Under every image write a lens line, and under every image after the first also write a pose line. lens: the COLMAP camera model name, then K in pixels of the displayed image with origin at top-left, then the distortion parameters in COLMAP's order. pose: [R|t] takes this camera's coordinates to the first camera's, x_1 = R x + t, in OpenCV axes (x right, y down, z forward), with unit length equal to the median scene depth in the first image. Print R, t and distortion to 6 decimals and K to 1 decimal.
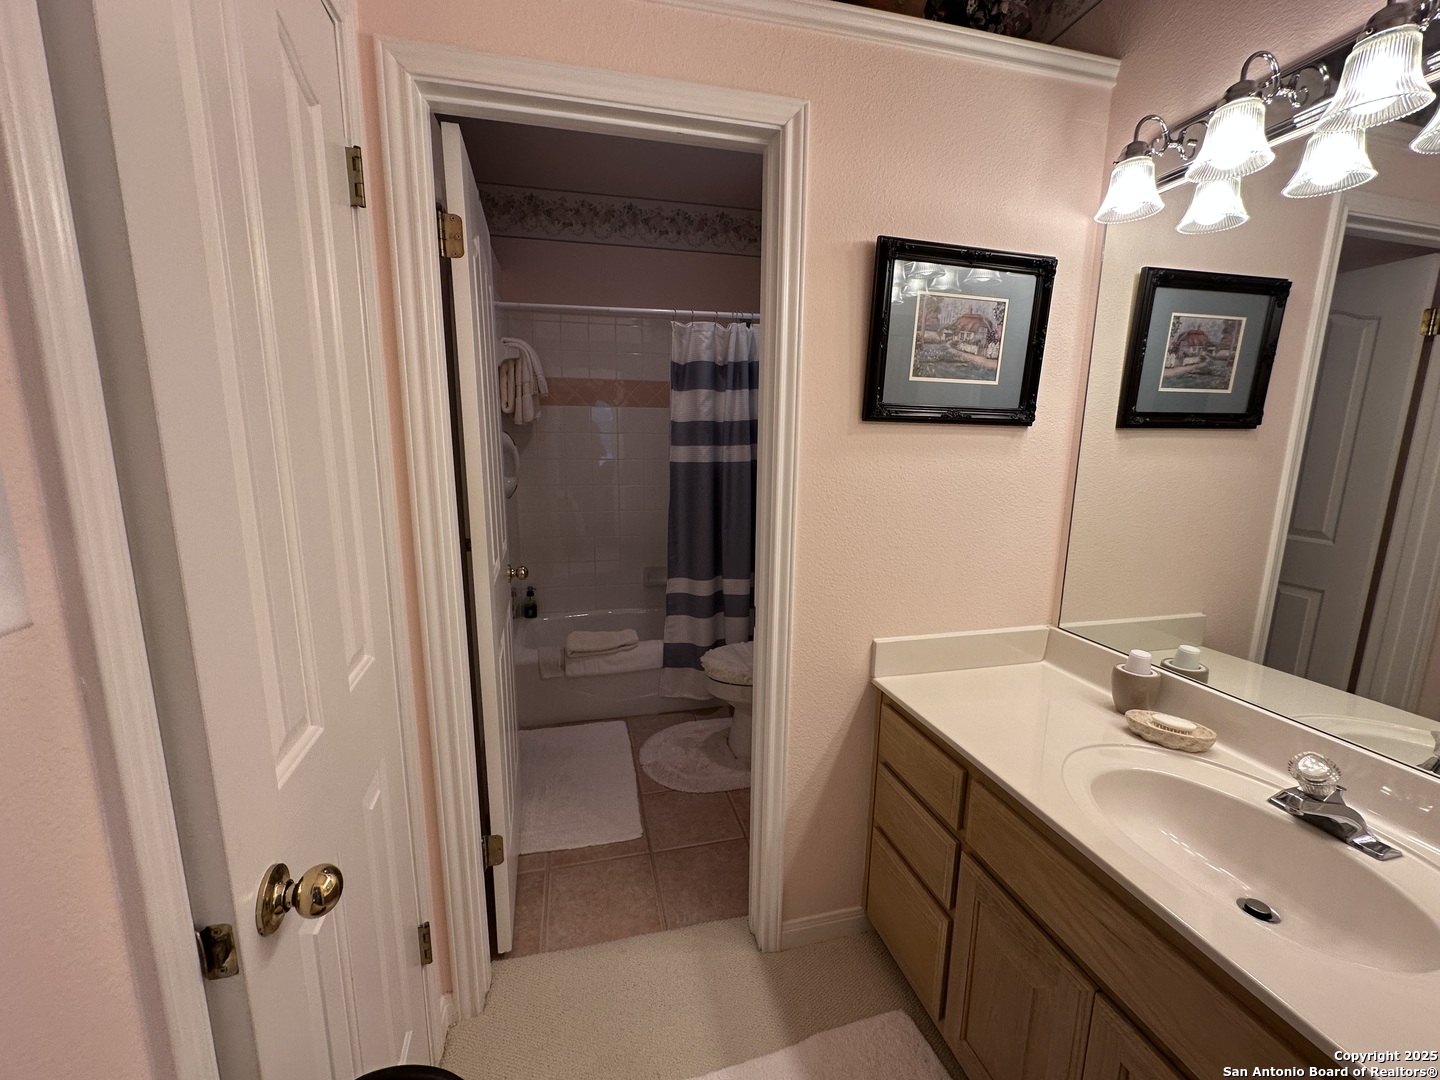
lens RADIAL K [[576.9, 0, 719.5], [0, 576.9, 539.6], [0, 0, 1]] dist [-0.002311, 0.000669]
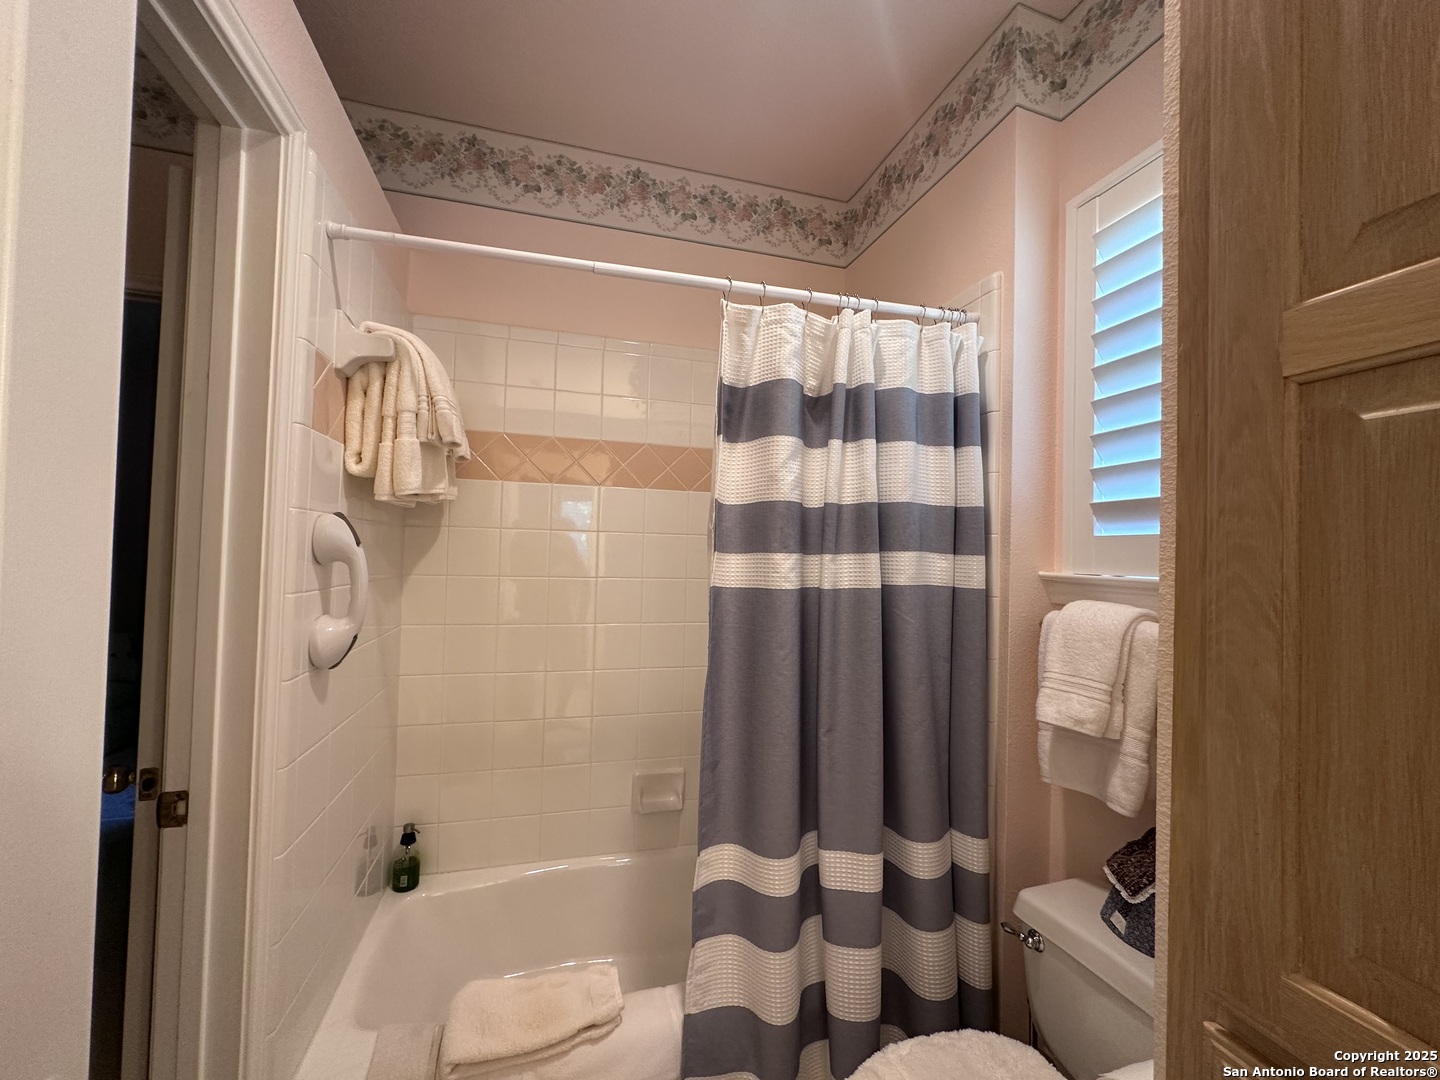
lens RADIAL K [[576.9, 0, 712.8], [0, 576.9, 537.8], [0, 0, 1]] dist [-0.002311, 0.000669]
pose [[0.999423, 0.016474, 0.029702, -0.101949], [-0.010107, 0.979128, -0.202993, -0.082495], [-0.032426, 0.202576, 0.978730, 0.559301]]
